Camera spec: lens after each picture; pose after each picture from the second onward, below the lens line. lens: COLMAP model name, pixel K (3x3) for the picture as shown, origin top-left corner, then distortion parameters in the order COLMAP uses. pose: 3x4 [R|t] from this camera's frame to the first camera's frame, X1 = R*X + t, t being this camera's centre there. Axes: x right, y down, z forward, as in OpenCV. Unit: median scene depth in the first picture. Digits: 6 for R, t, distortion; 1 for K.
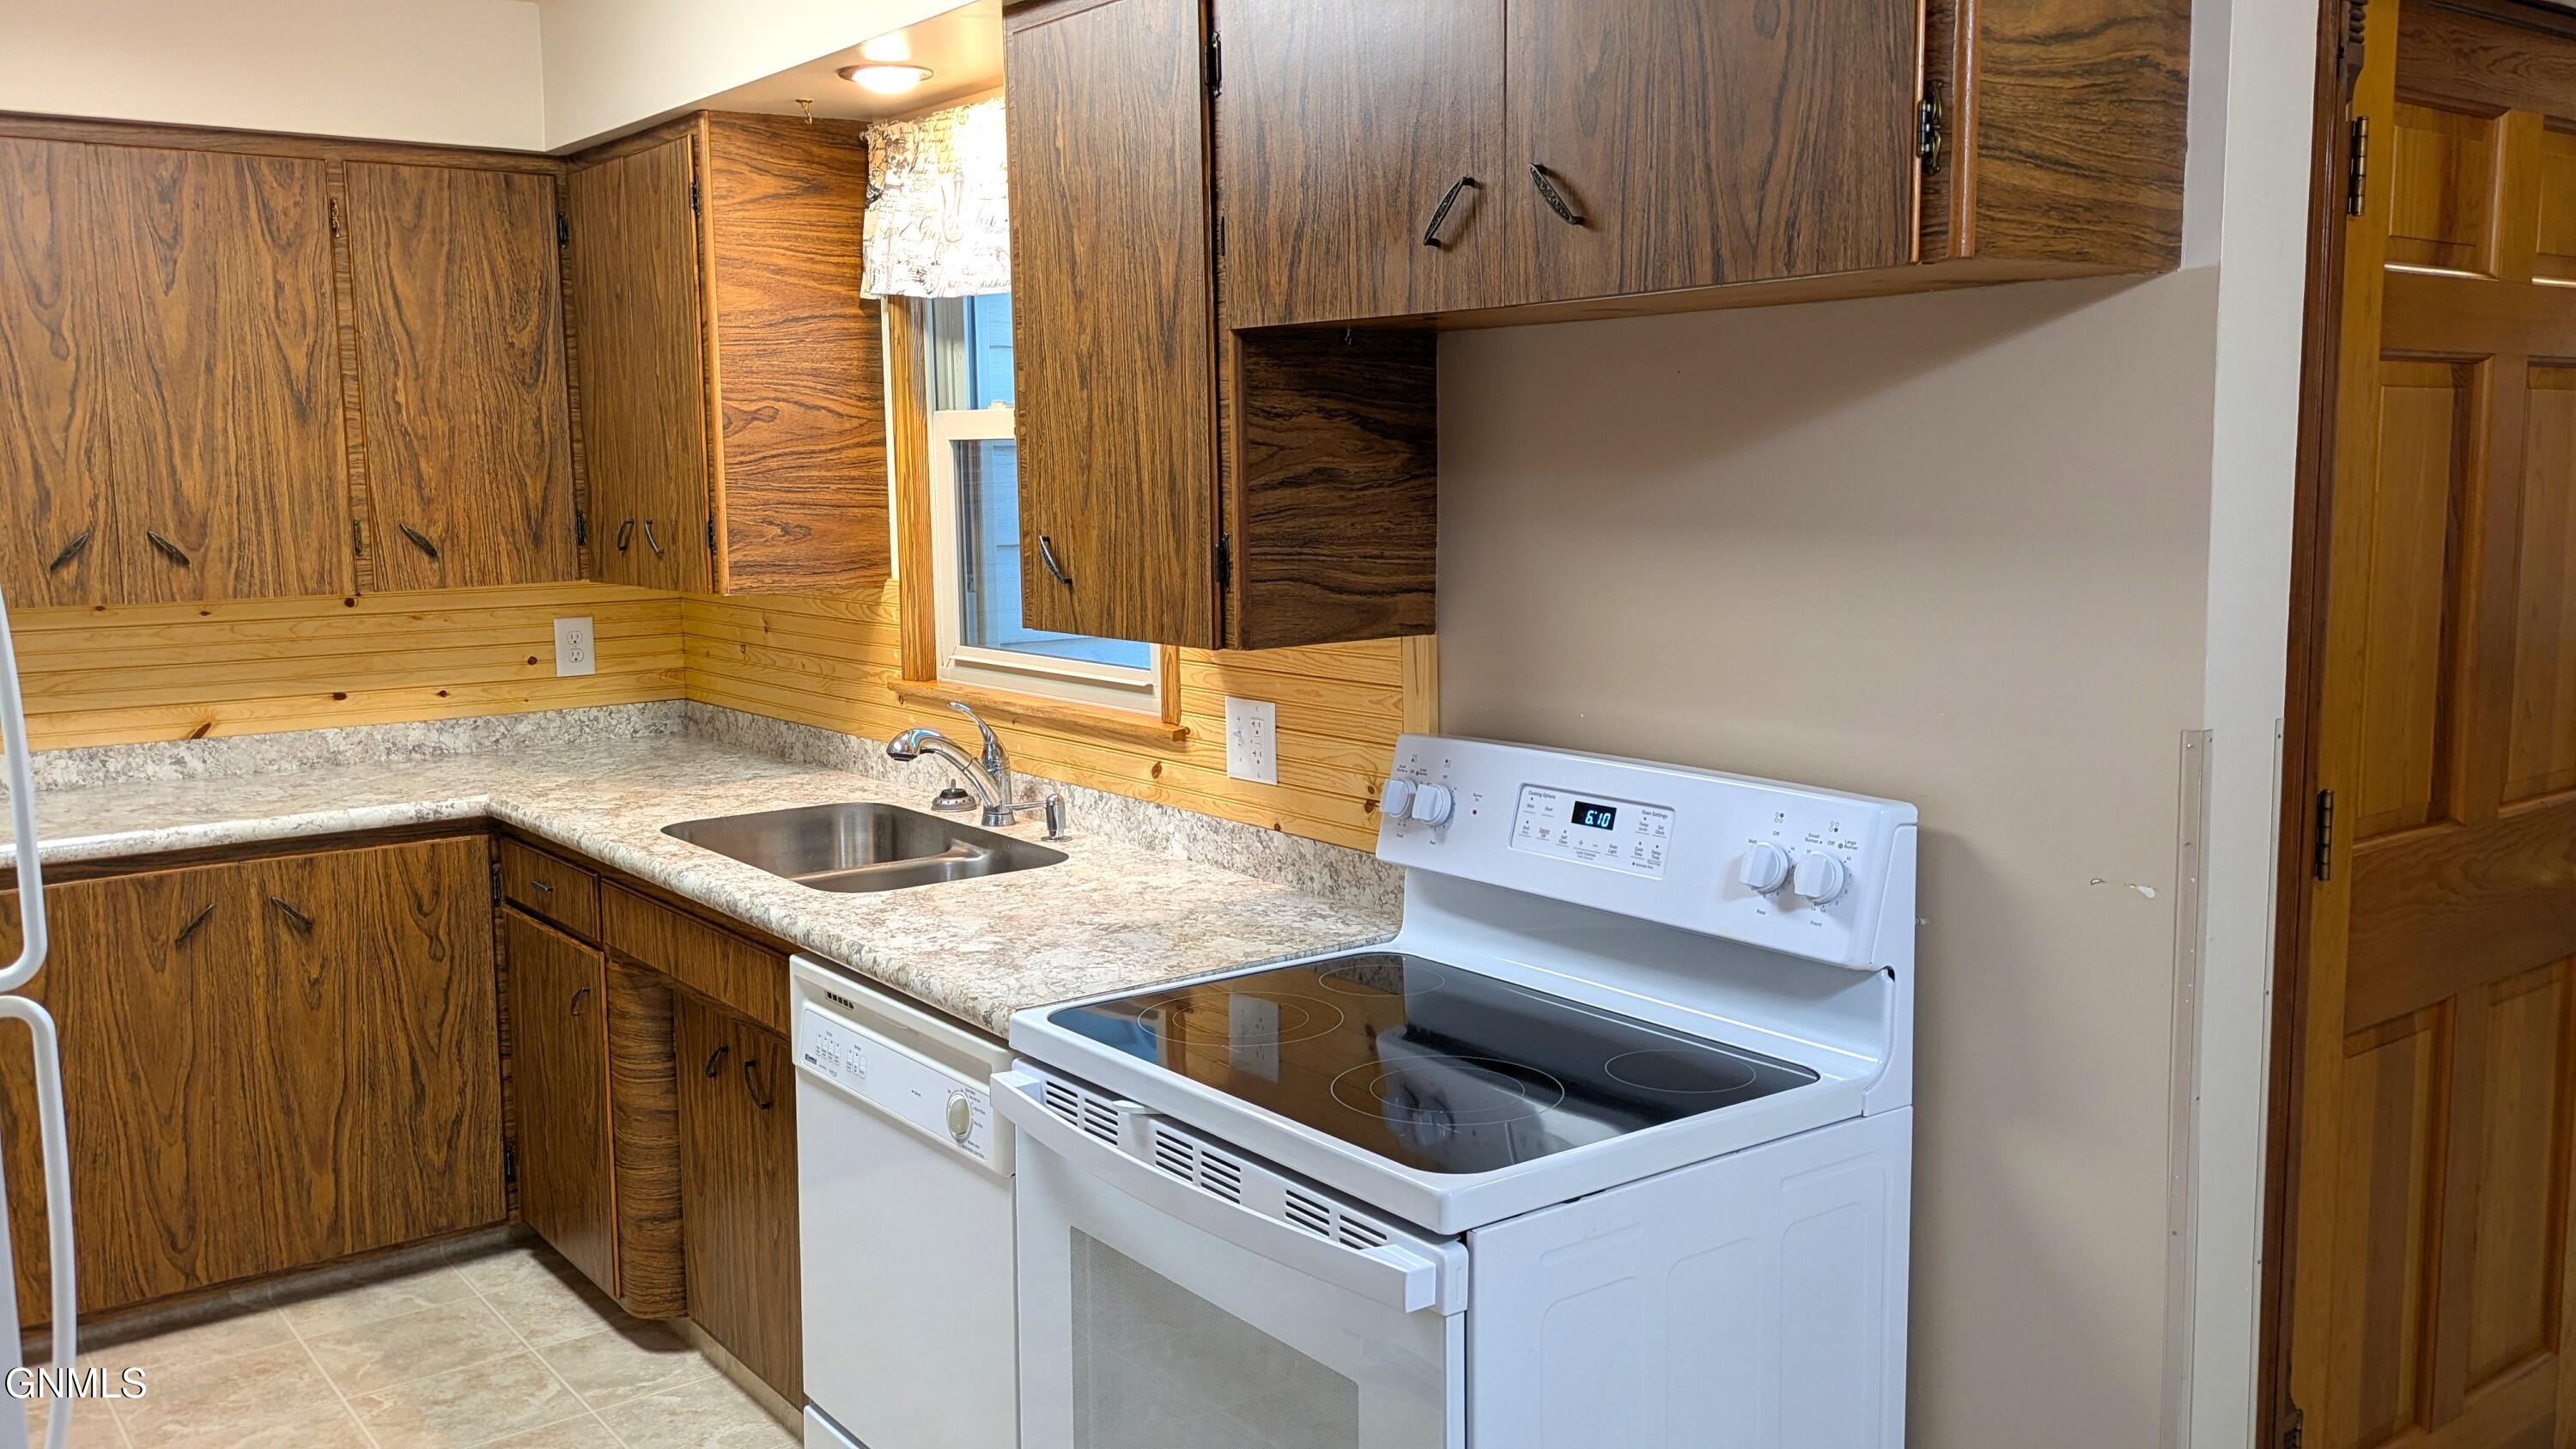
lens RADIAL K [[2025.0, 0, 1288.0], [0, 2025.0, 724.5], [0, 0, 1]] dist [0.026586, -0.003071]
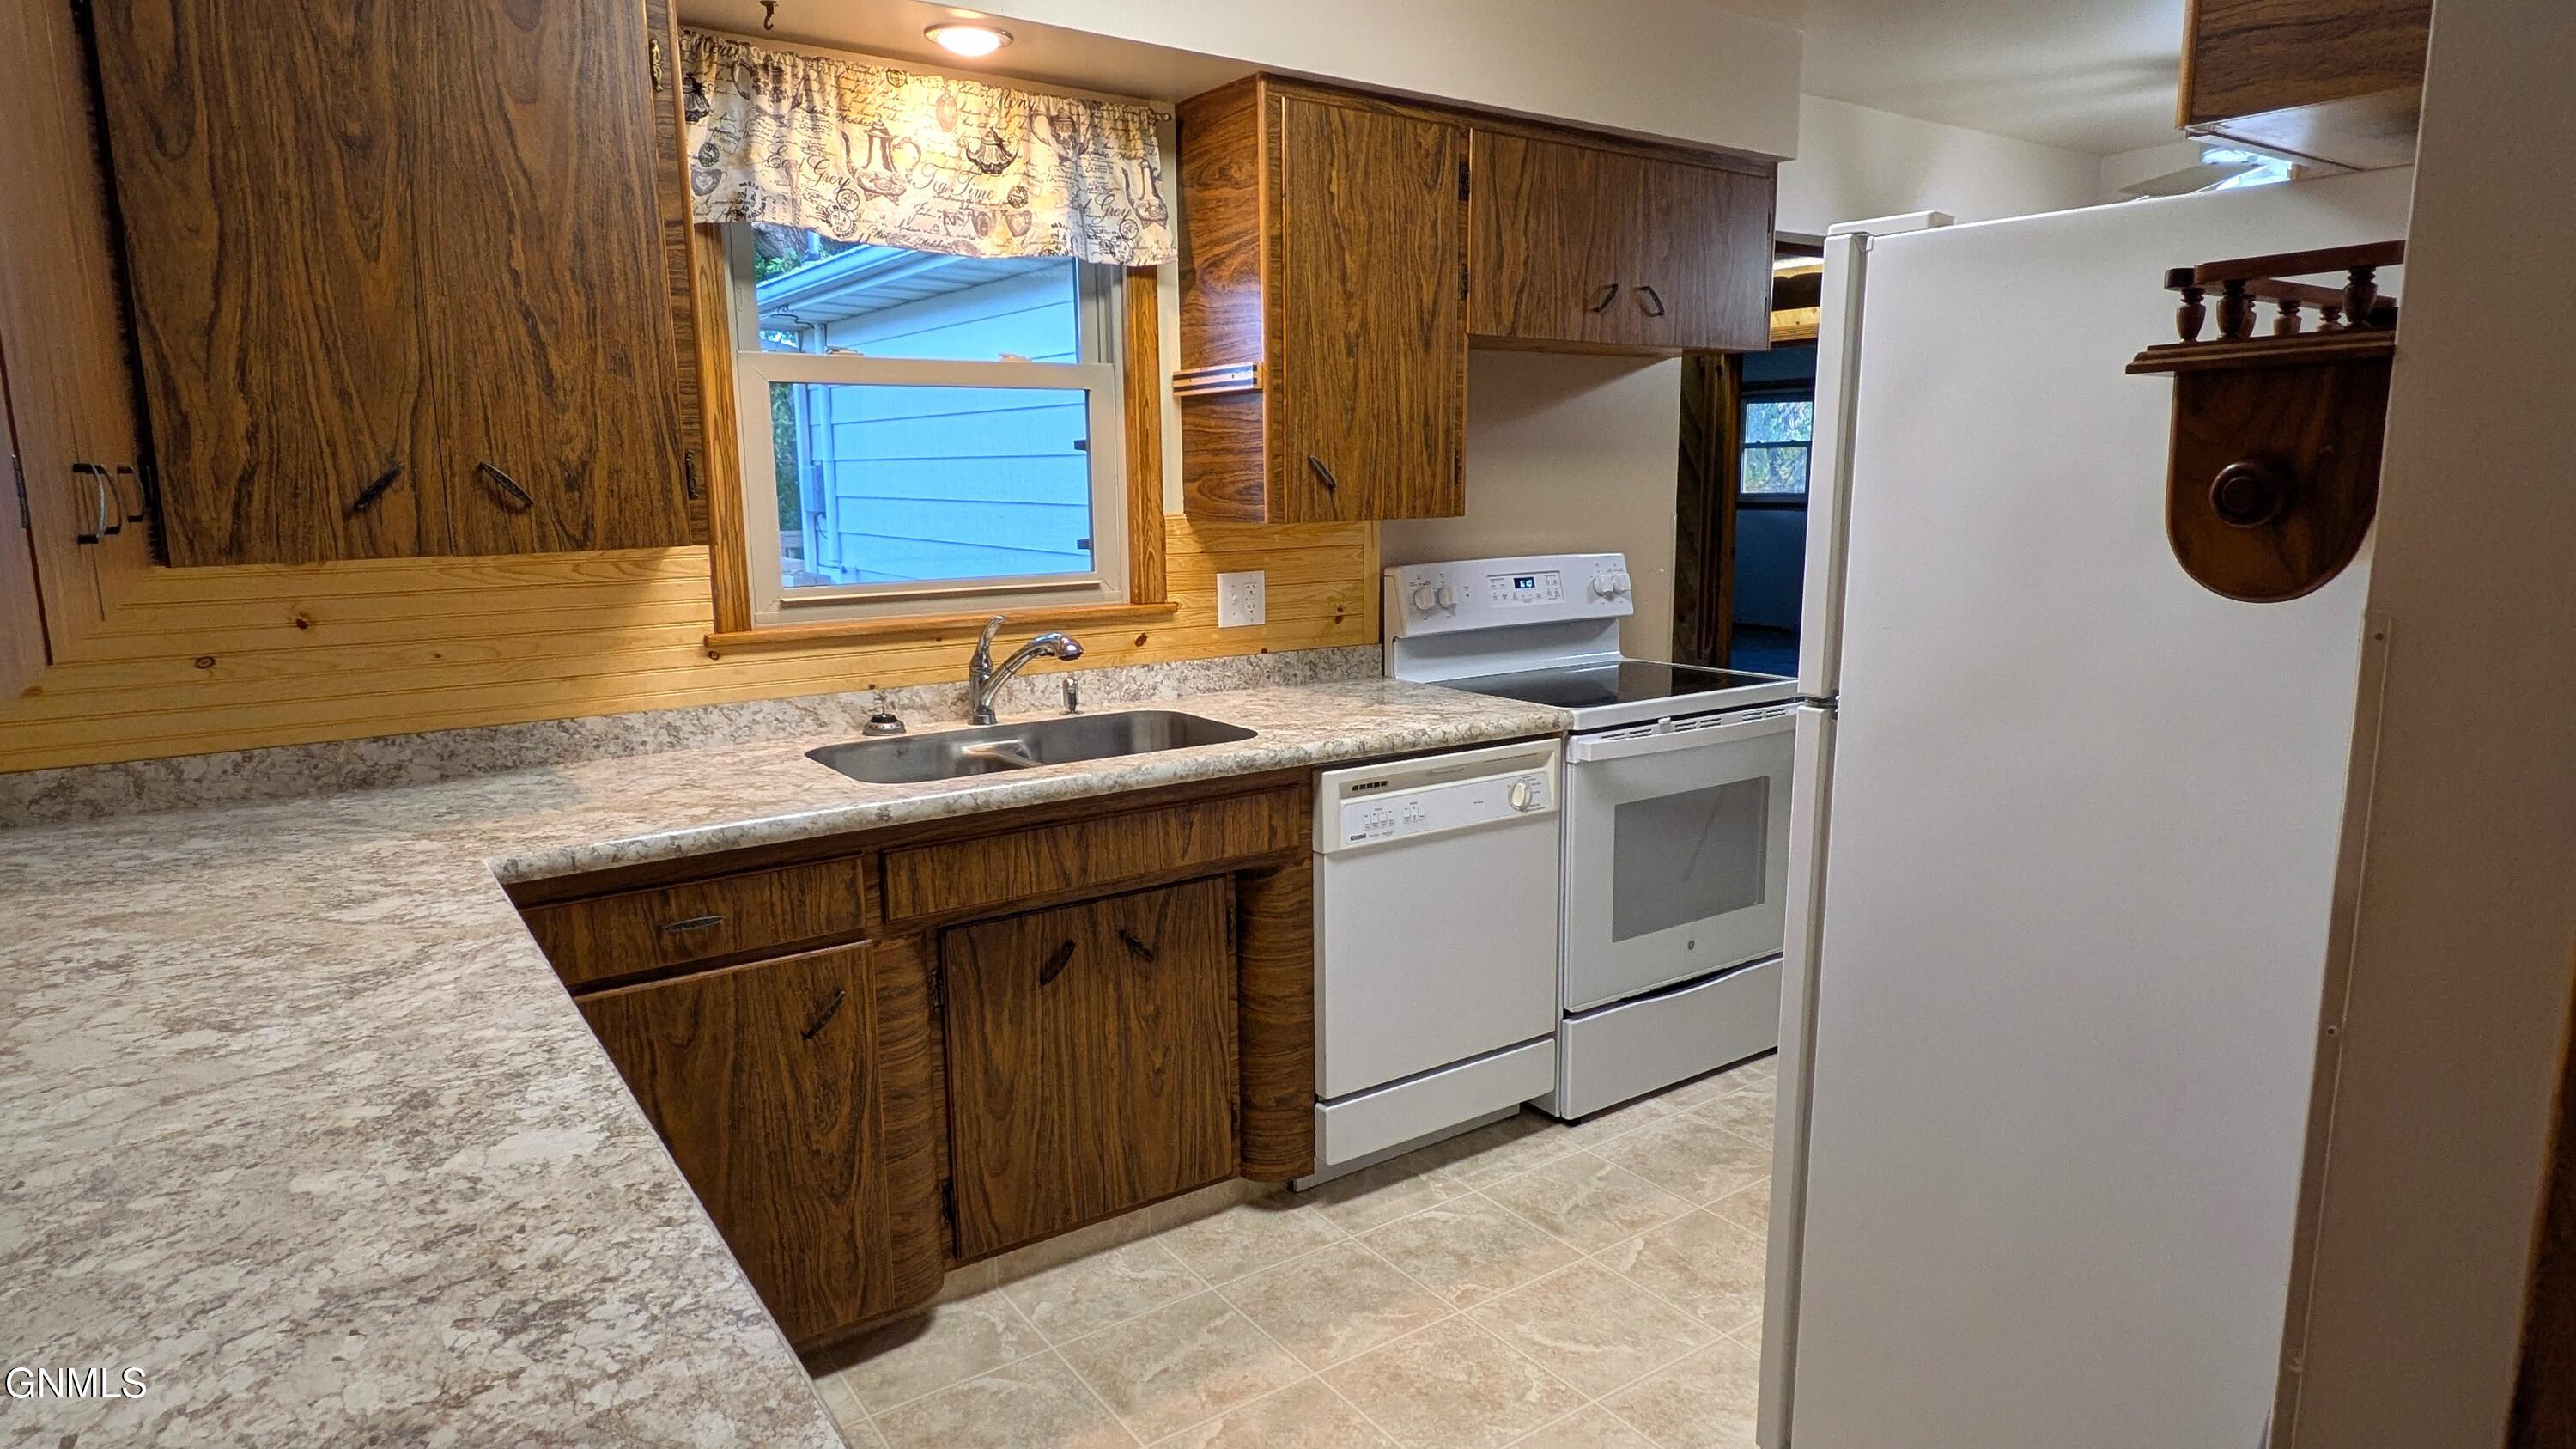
lens RADIAL K [[1492.3, 0, 1296.2], [0, 1492.3, 740.1], [0, 0, 1]] dist [-0.002567, -0.000932]
pose [[0.054986, -0.171105, 0.983717, -1.262334], [0.137437, 0.977127, 0.162277, -0.071622], [-0.988983, 0.126276, 0.077245, 0.989919]]
